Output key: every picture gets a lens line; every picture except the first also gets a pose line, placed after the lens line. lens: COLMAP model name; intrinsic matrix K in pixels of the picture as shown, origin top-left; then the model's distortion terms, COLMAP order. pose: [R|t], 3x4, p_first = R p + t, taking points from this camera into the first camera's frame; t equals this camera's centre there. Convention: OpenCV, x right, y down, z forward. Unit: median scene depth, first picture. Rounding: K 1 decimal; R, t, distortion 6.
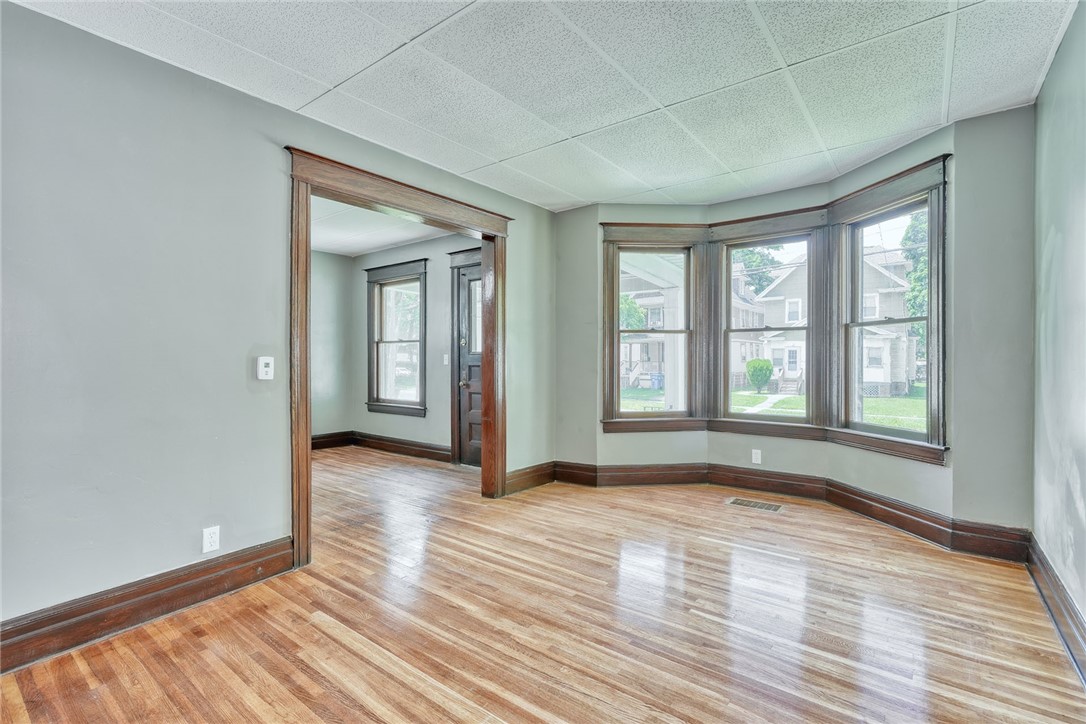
lens RADIAL K [[494.7, 0, 540.5], [0, 494.7, 364.3], [0, 0, 1]] dist [-0.000277, 0.000000]
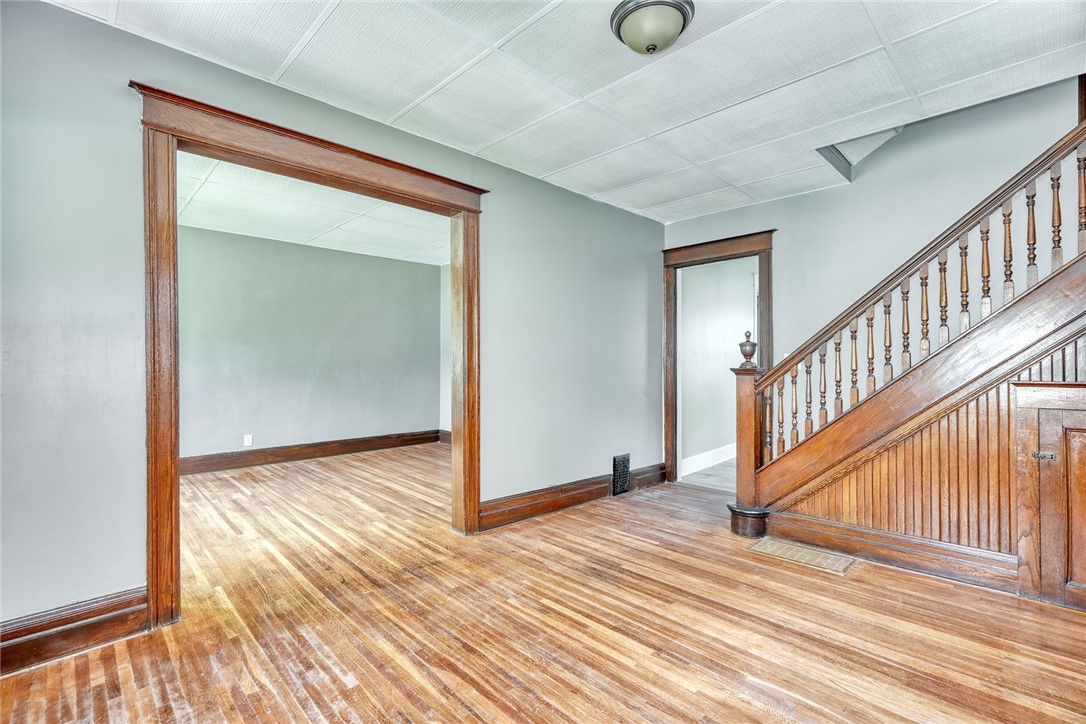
lens RADIAL K [[494.7, 0, 545.0], [0, 494.7, 359.8], [0, 0, 1]] dist [-0.000277, 0.000000]
pose [[-0.989792, 0.006355, 0.142379, -0.768100], [0.007328, 0.999953, 0.006311, -0.016444], [-0.142332, 0.007290, -0.989792, 1.924069]]
